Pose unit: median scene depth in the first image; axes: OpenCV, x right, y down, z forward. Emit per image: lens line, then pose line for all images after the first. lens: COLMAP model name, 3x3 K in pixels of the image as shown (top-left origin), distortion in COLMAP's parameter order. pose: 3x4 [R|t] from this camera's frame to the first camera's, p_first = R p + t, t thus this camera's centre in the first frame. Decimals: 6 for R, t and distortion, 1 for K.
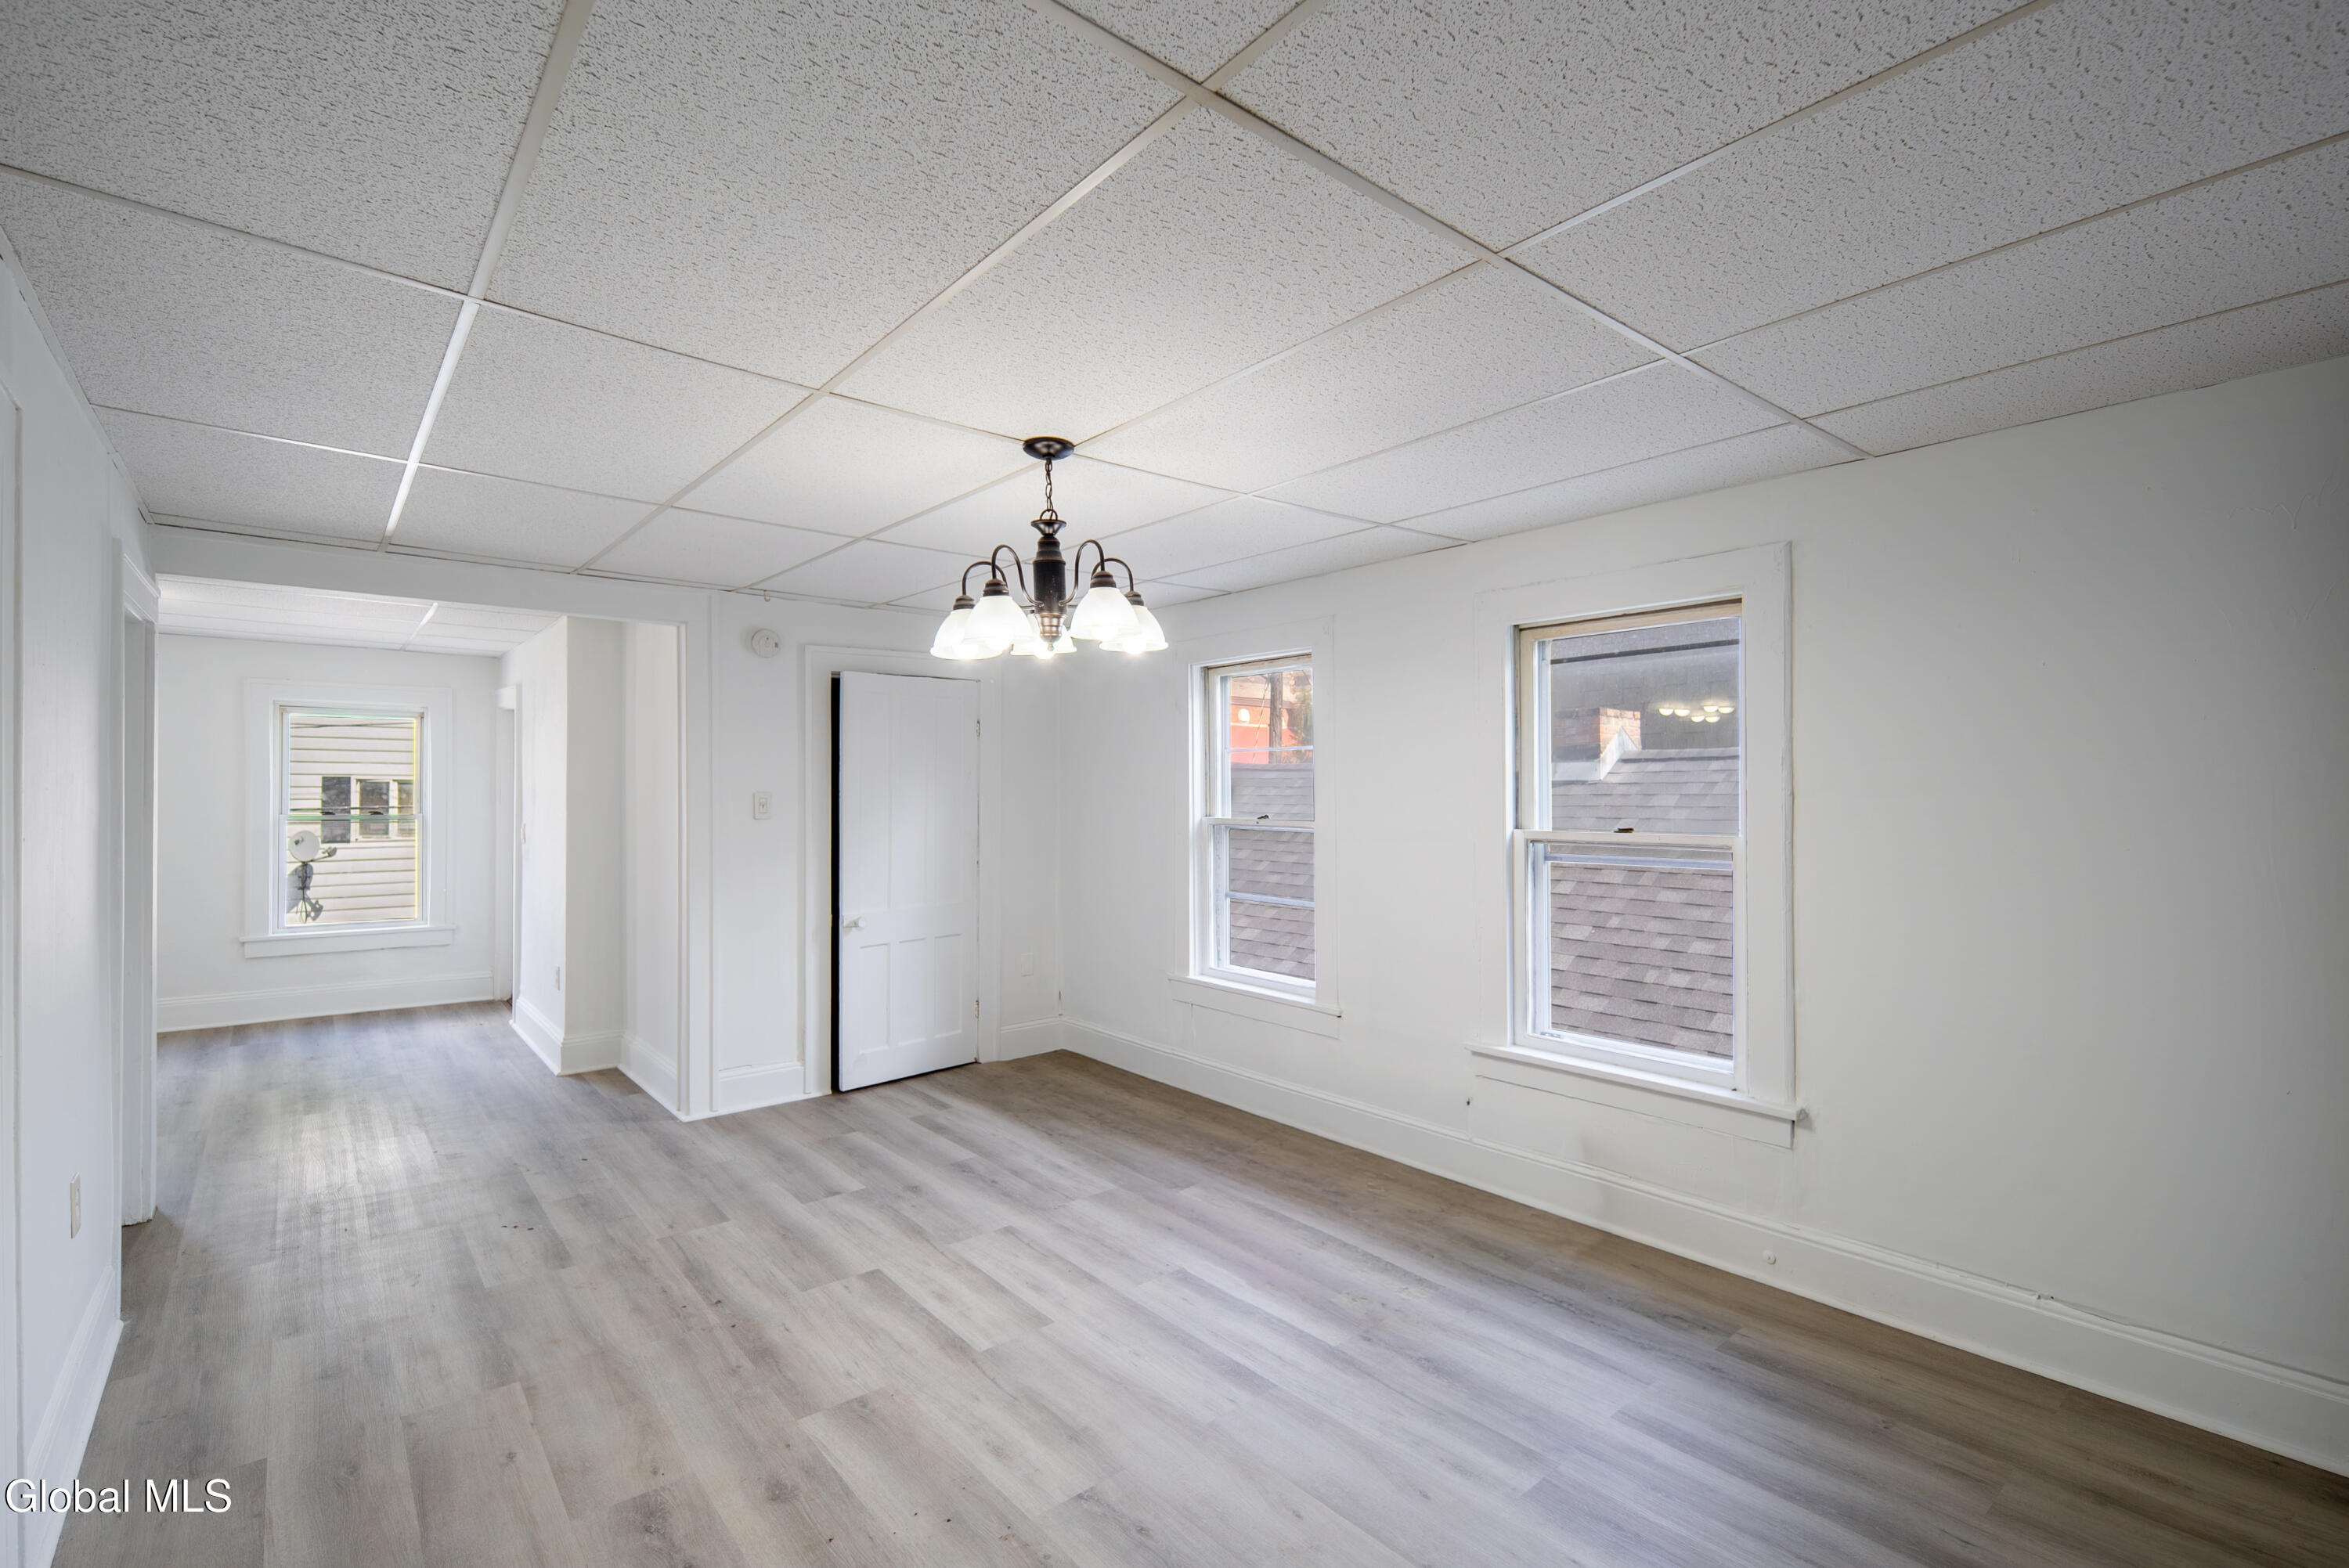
lens RADIAL K [[1064.4, 0, 1177.1], [0, 1064.4, 792.1], [0, 0, 1]] dist [-0.000058, -0.000269]
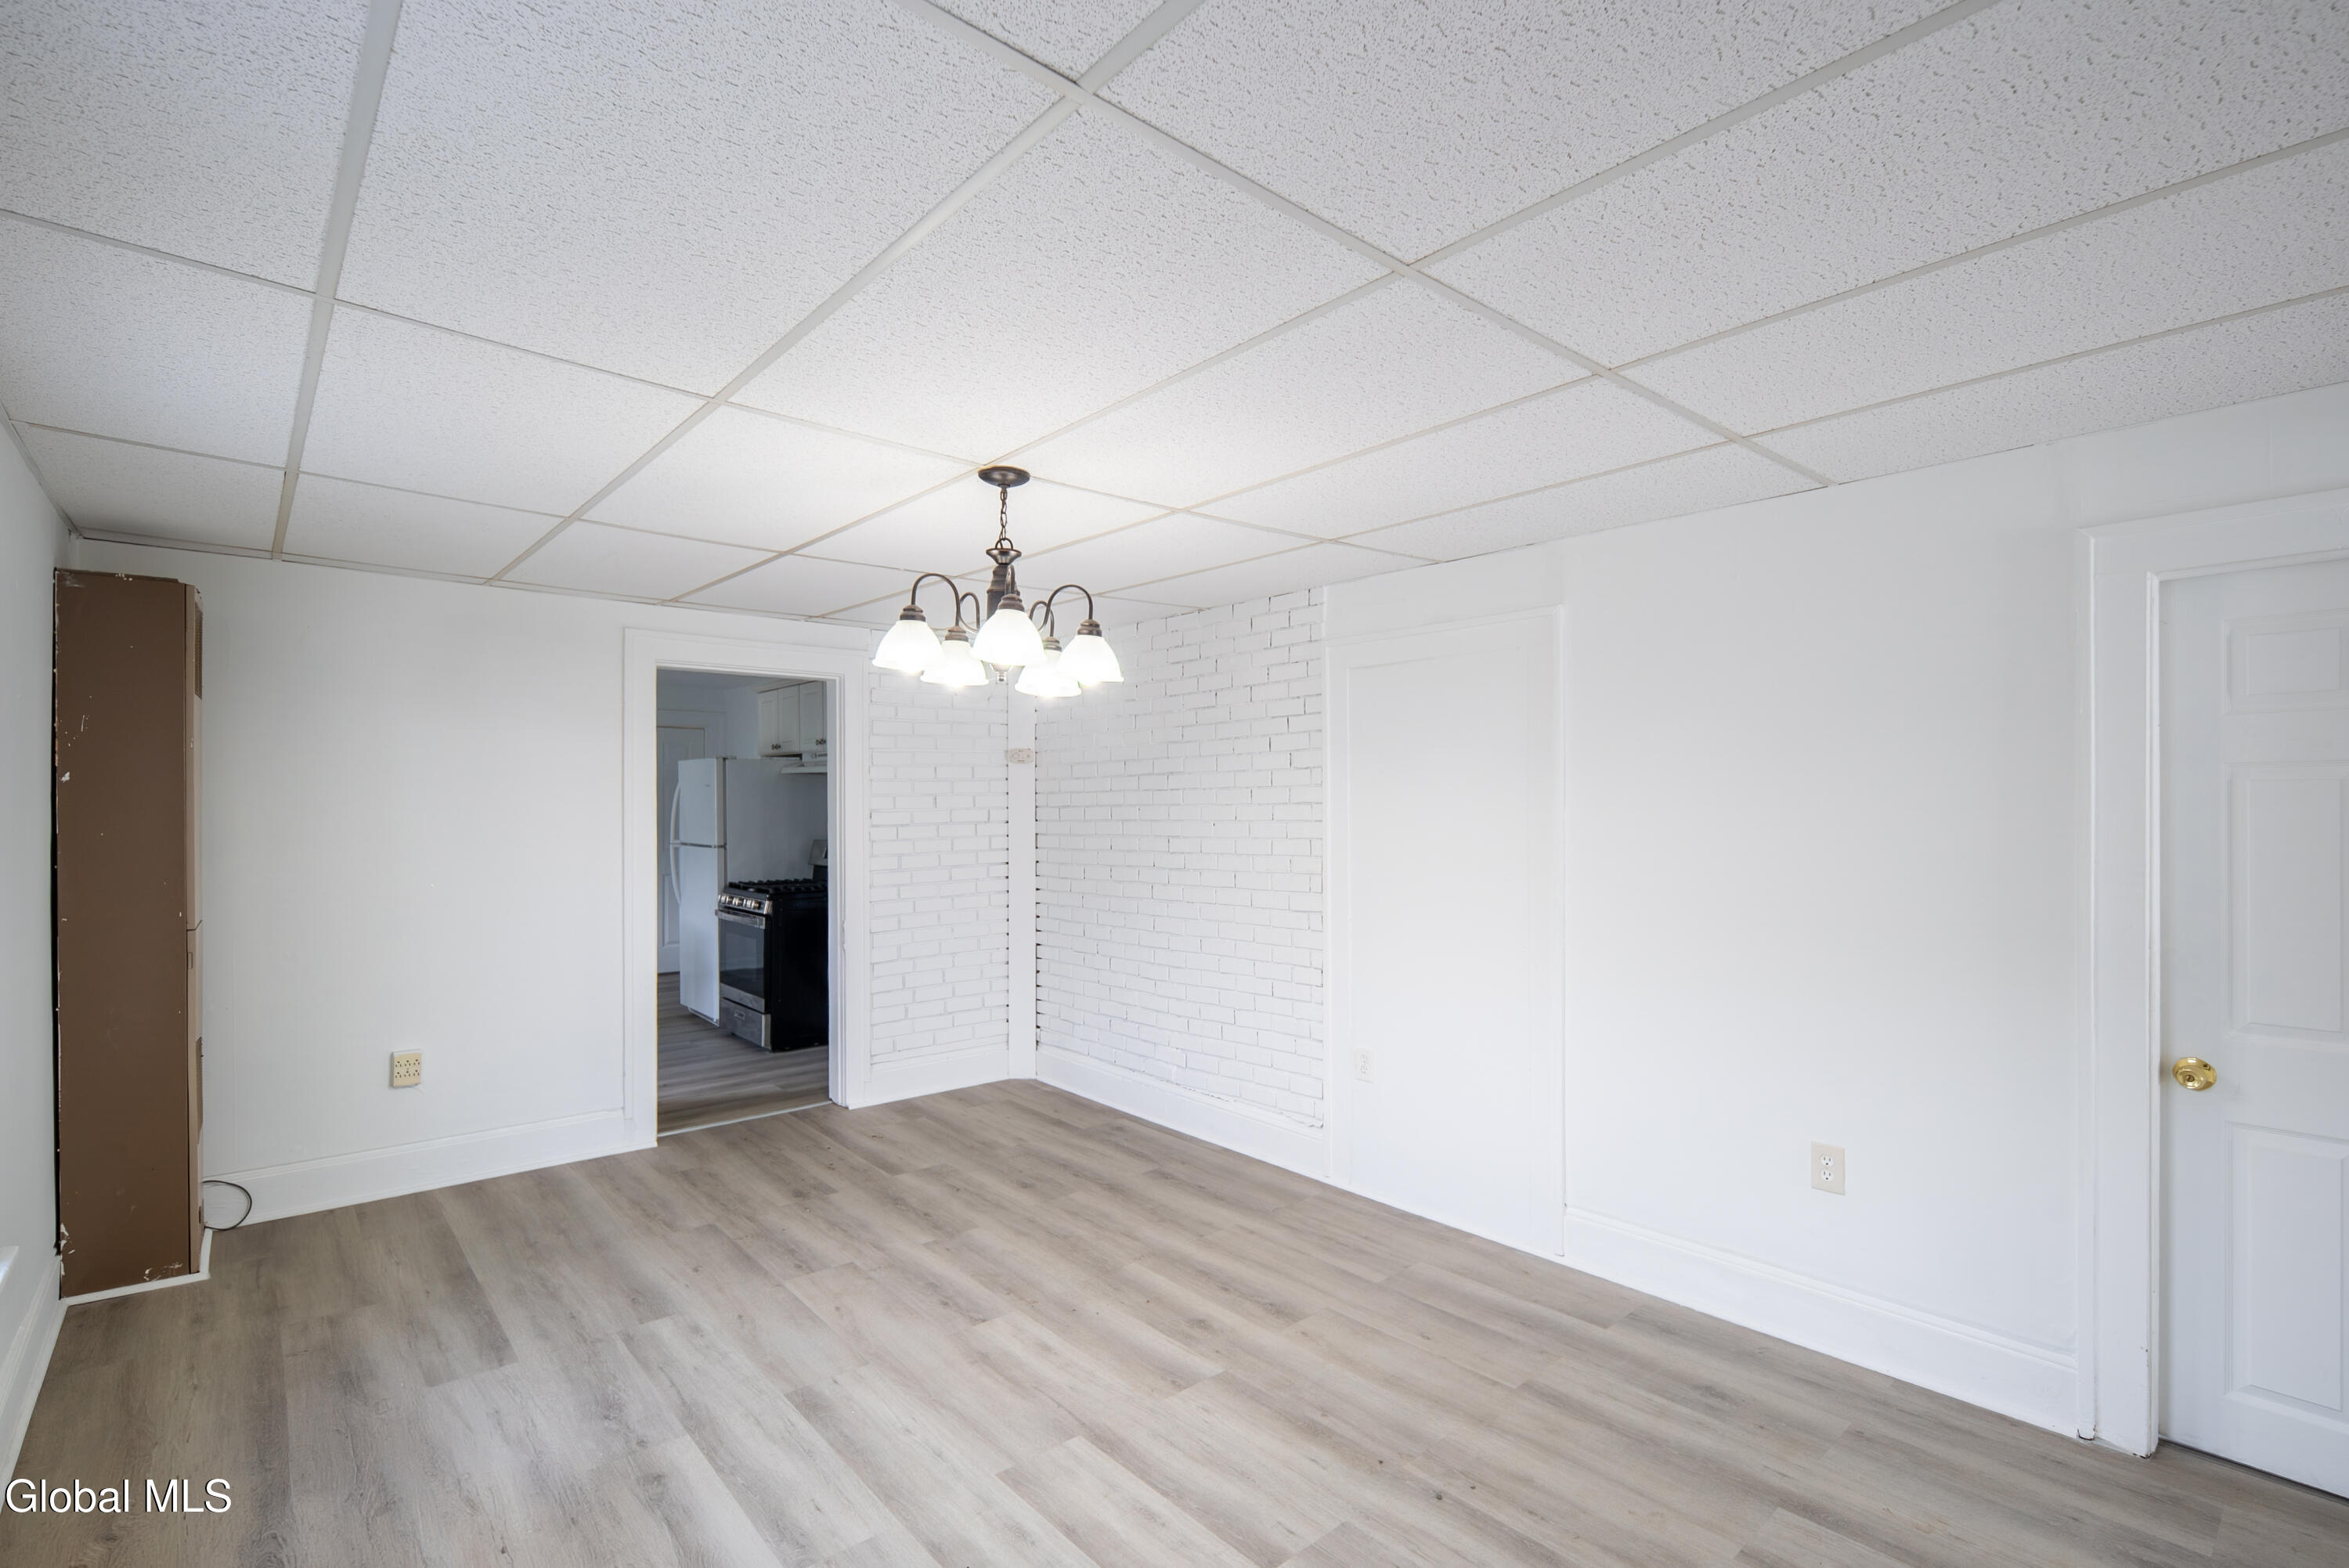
lens RADIAL K [[1064.4, 0, 1177.1], [0, 1064.4, 792.1], [0, 0, 1]] dist [-0.000058, -0.000269]
pose [[-0.999598, 0.001601, -0.028309, -0.254388], [0.001953, 0.999921, -0.012388, -0.016358], [0.028287, -0.012438, -0.999522, 2.001740]]
